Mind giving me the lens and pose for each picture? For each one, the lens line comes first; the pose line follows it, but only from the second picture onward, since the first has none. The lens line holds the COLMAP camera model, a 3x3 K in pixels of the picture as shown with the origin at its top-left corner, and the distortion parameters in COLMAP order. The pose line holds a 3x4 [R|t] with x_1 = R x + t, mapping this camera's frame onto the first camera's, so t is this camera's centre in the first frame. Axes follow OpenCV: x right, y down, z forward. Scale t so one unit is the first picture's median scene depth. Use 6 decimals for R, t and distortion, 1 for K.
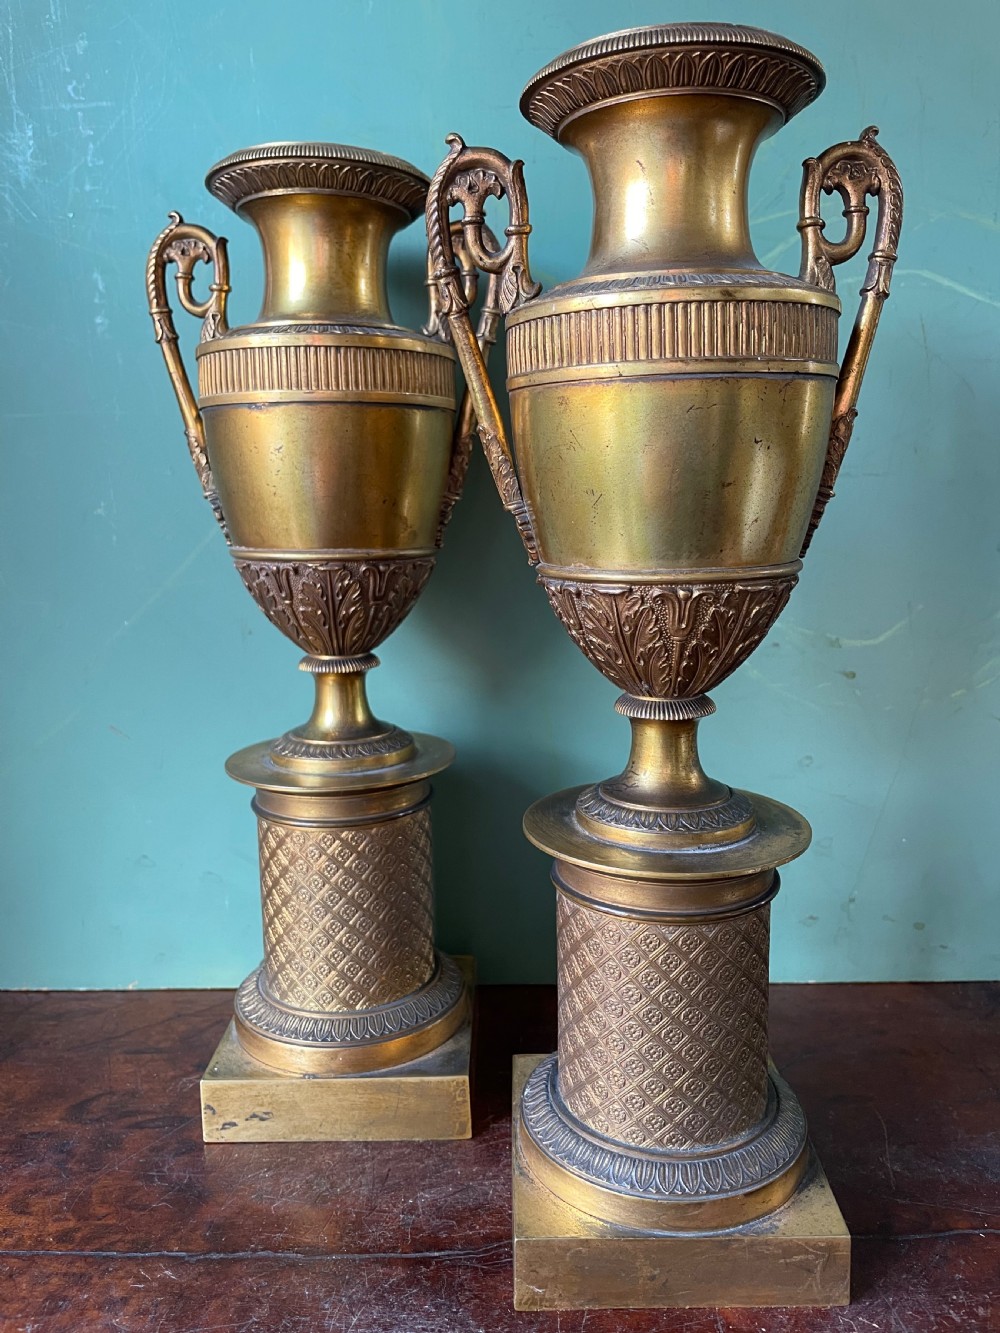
lens RADIAL K [[1047.1, 0, 496.5], [0, 1047.1, 661.0], [0, 0, 1]] dist [0.059380, -0.102712]
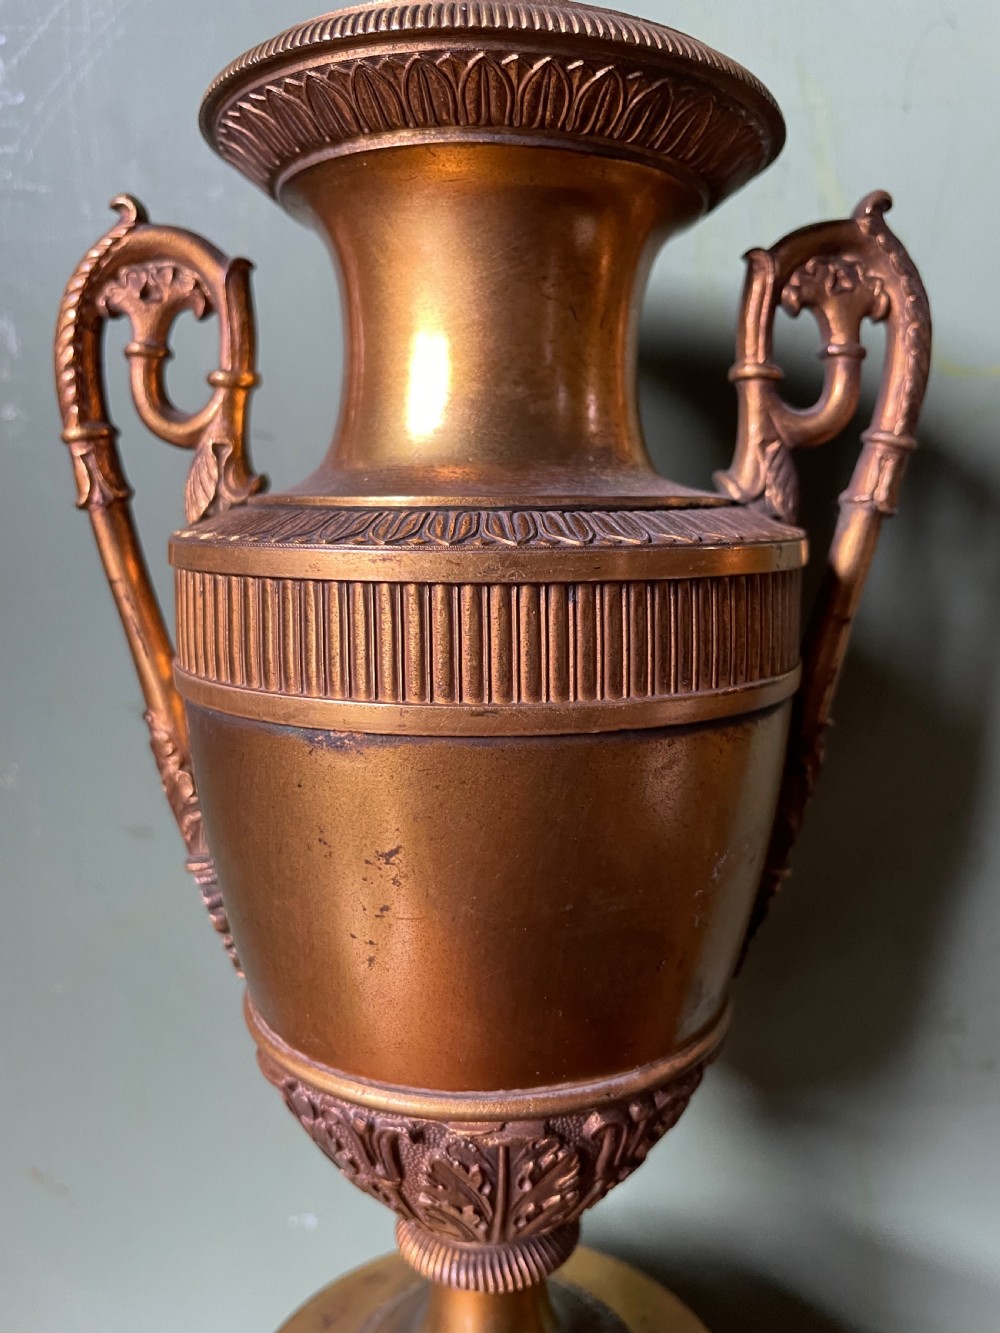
lens RADIAL K [[1047.1, 0, 498.7], [0, 1047.1, 648.7], [0, 0, 1]] dist [0.059380, -0.102712]
pose [[0.999901, 0.012095, -0.007236, -0.153184], [-0.012192, 0.999836, -0.013390, -0.243321], [0.007072, 0.013476, 0.999884, 0.587225]]
